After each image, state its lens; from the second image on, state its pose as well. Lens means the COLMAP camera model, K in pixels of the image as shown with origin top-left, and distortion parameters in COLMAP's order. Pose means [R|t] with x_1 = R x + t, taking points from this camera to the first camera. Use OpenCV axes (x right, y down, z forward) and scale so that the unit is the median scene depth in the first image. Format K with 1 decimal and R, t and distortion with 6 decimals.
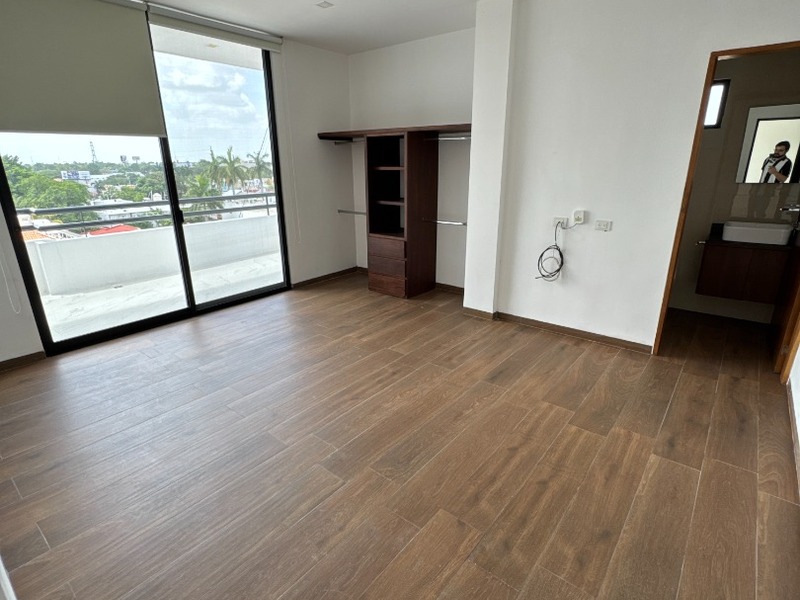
lens RADIAL K [[431.0, 0, 398.8], [0, 431.0, 304.5], [0, 0, 1]] dist [-0.002039, -0.001169]
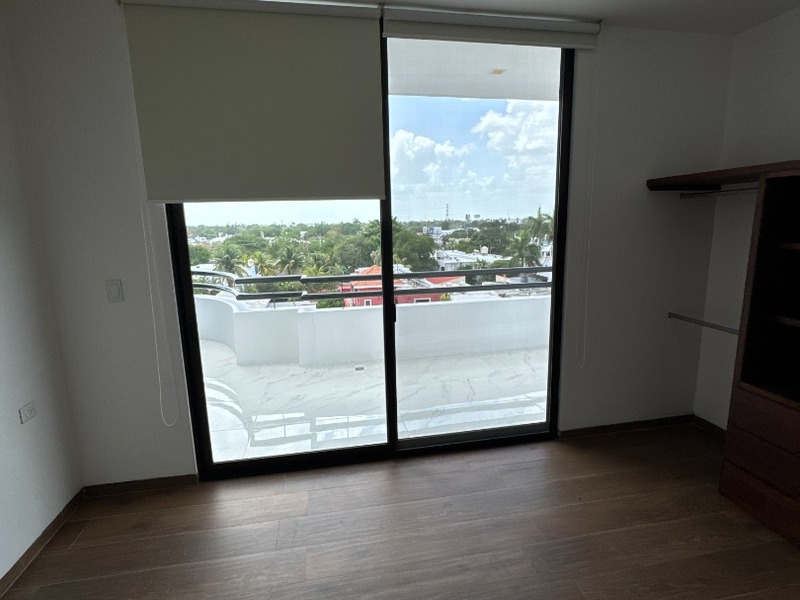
lens RADIAL K [[431.0, 0, 398.8], [0, 431.0, 304.5], [0, 0, 1]] dist [-0.002039, -0.001169]
pose [[0.764220, 0.110477, -0.635423, -0.060277], [-0.186506, 0.980982, -0.053752, -0.143744], [0.617400, 0.159589, 0.770291, 0.384516]]
